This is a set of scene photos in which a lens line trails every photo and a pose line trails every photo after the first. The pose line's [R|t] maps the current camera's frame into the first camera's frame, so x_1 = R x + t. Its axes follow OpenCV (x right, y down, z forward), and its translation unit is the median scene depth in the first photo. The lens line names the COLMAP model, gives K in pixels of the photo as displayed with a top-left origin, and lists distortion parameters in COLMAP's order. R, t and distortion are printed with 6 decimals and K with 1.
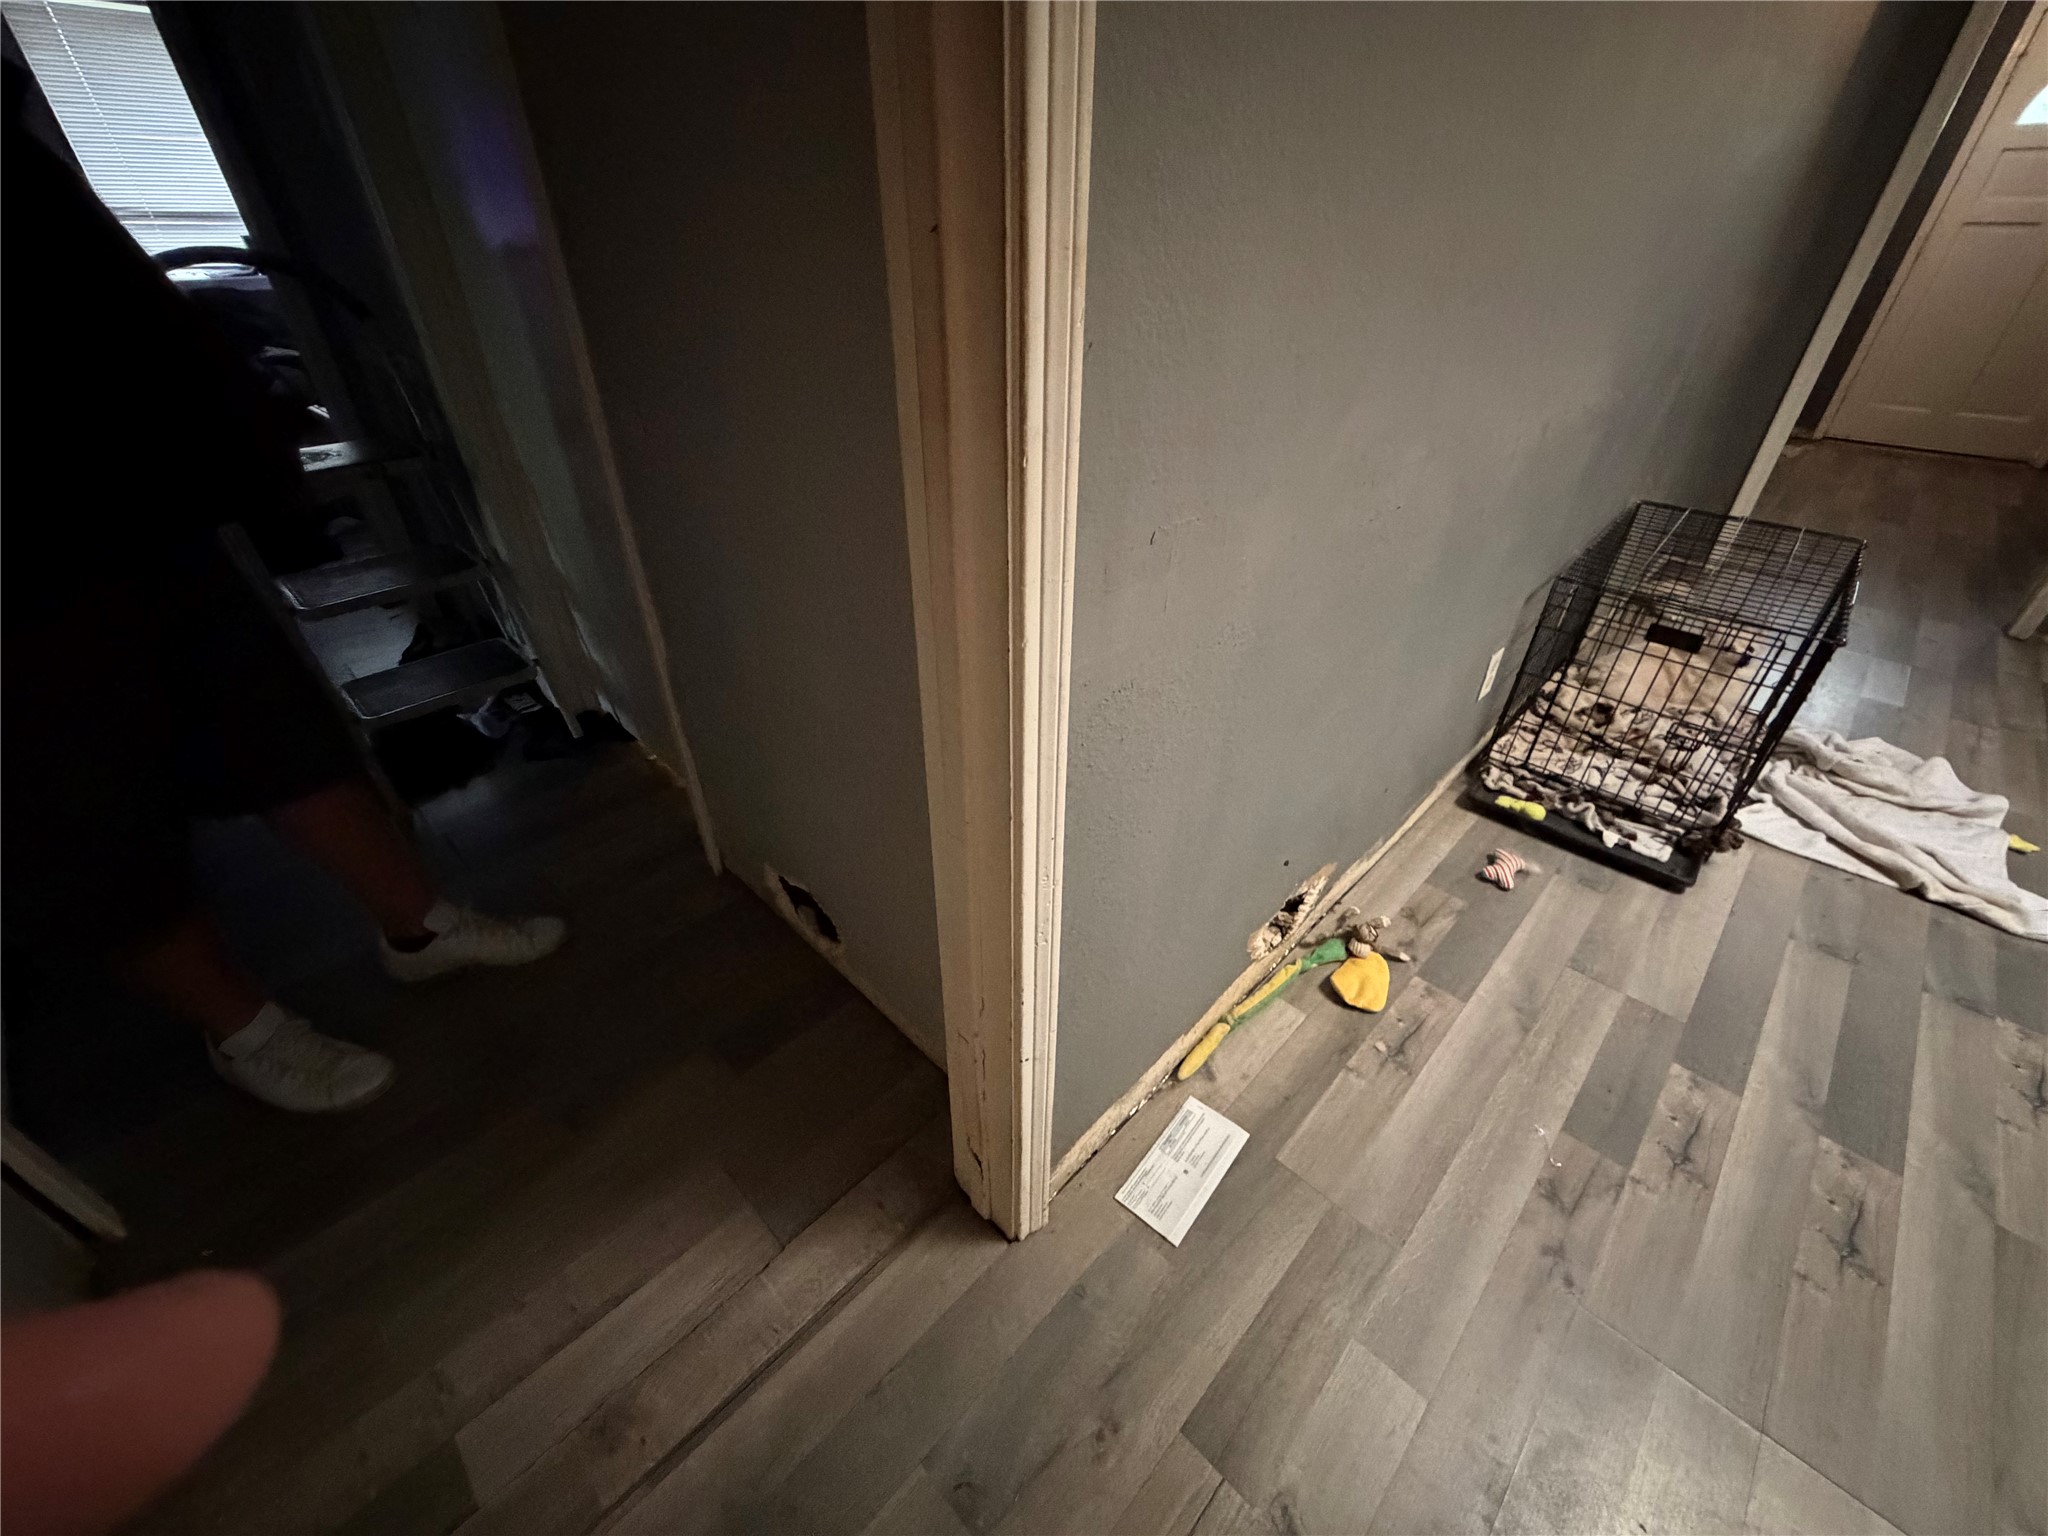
lens RADIAL K [[808.7, 0, 1025.1], [0, 808.7, 764.6], [0, 0, 1]] dist [-0.000444, 0.000181]
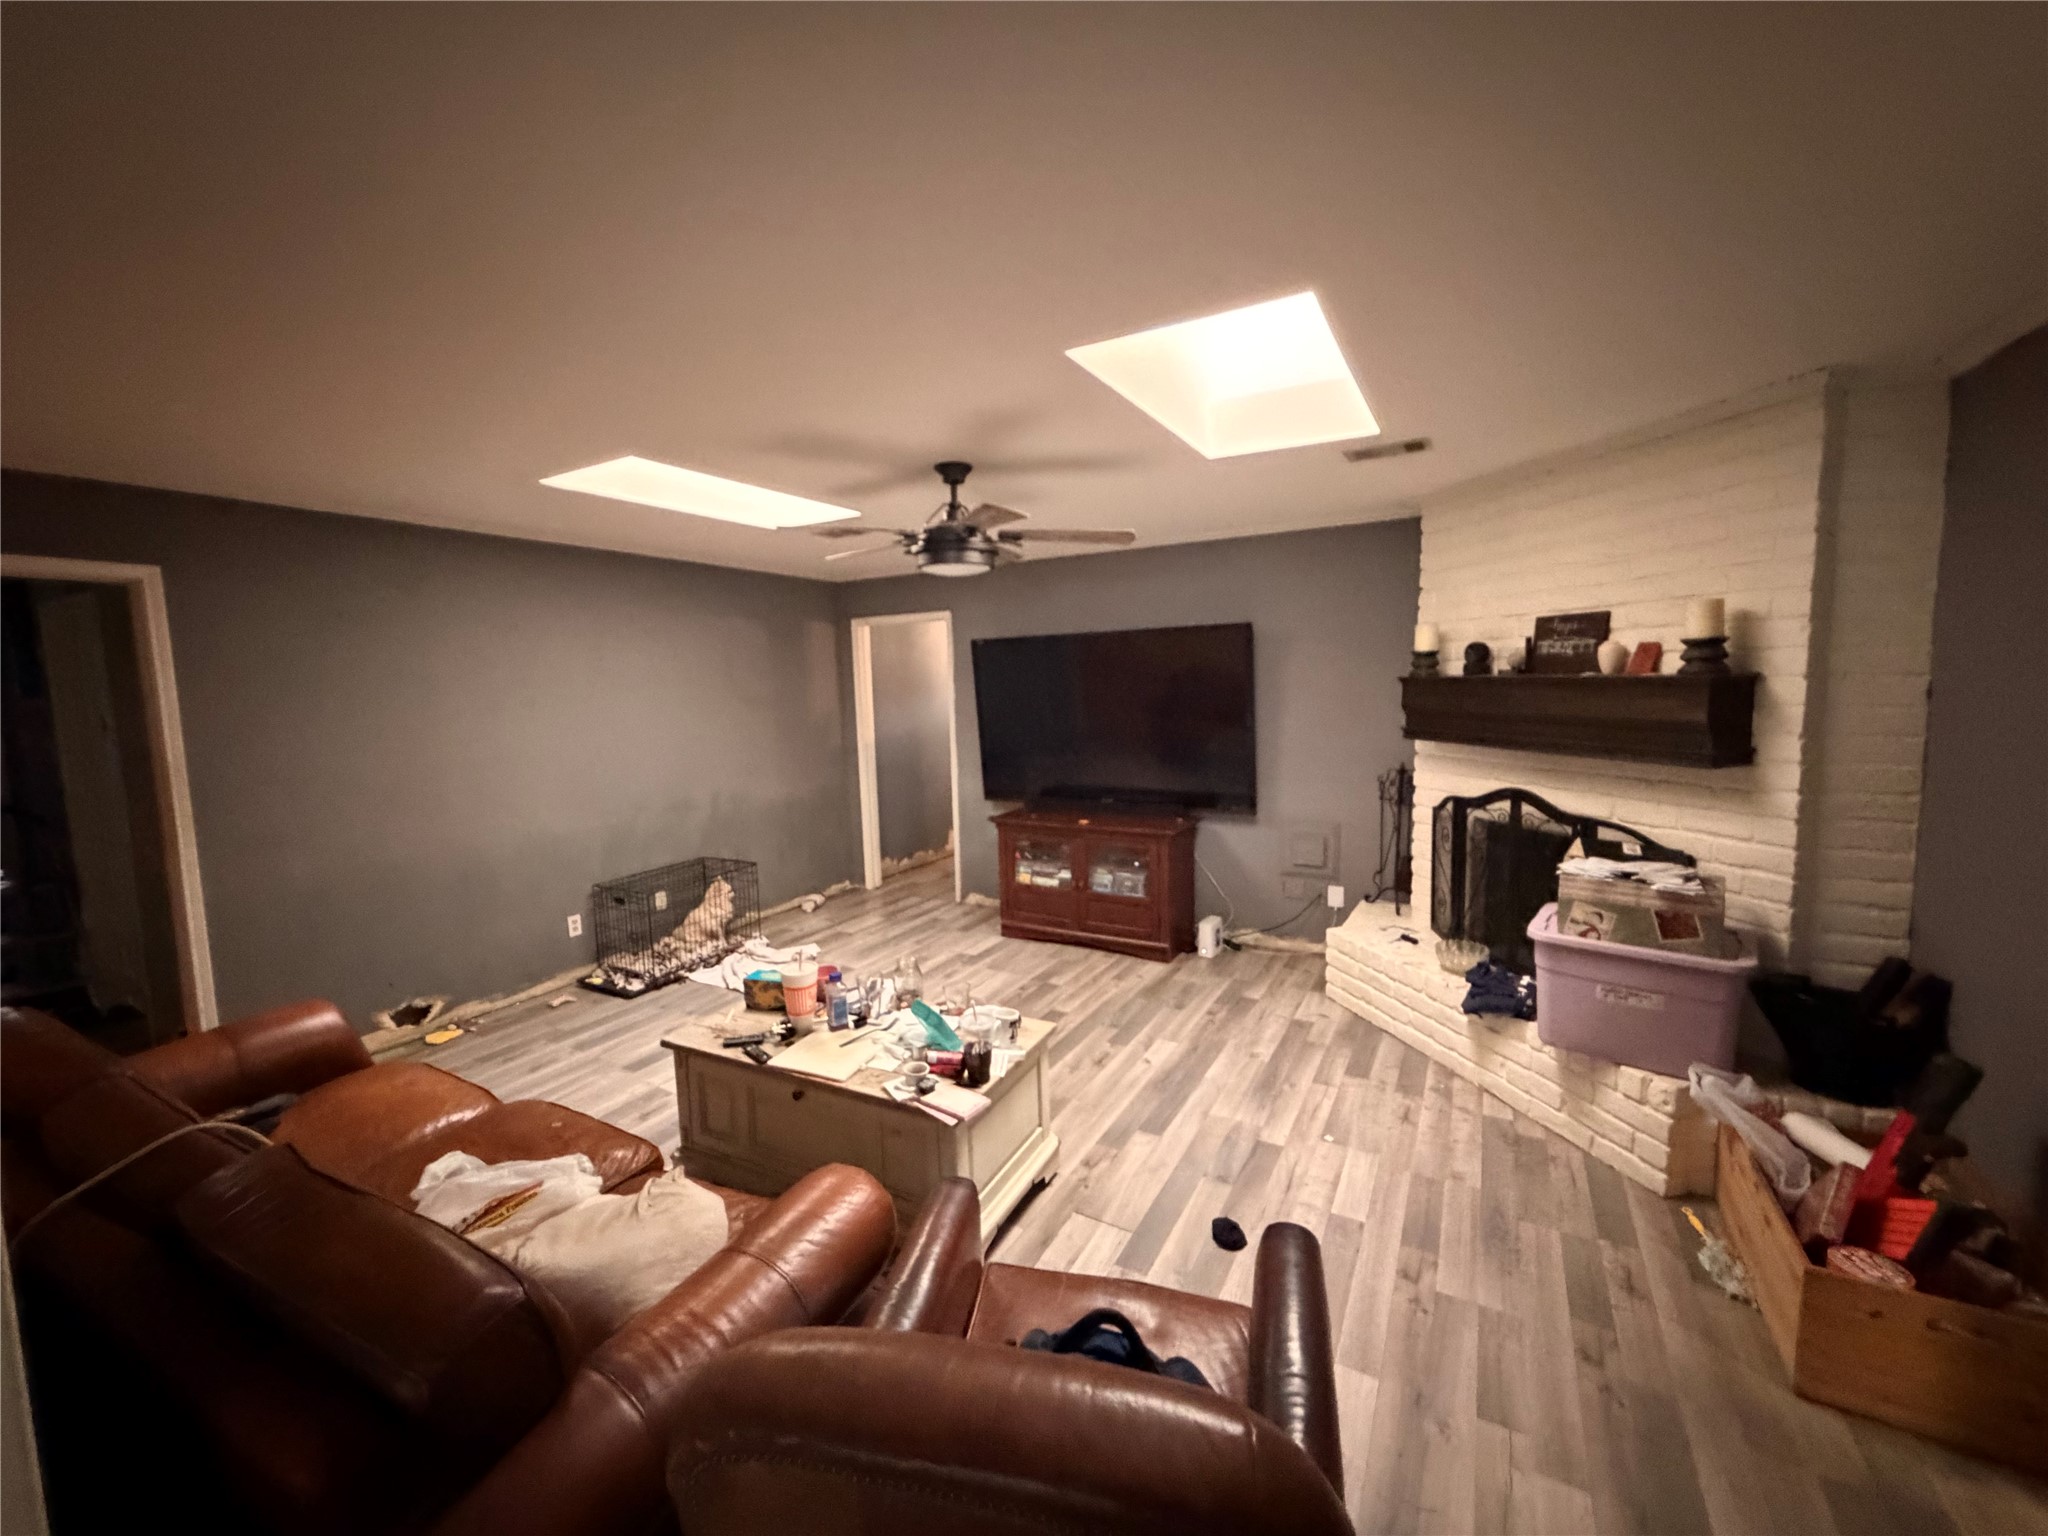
lens RADIAL K [[808.7, 0, 1025.1], [0, 808.7, 764.6], [0, 0, 1]] dist [-0.000444, 0.000181]
pose [[0.965238, -0.047340, 0.257052, 1.274379], [0.163825, 0.875884, -0.453860, 0.787770], [-0.203662, 0.480194, 0.853191, -1.579664]]
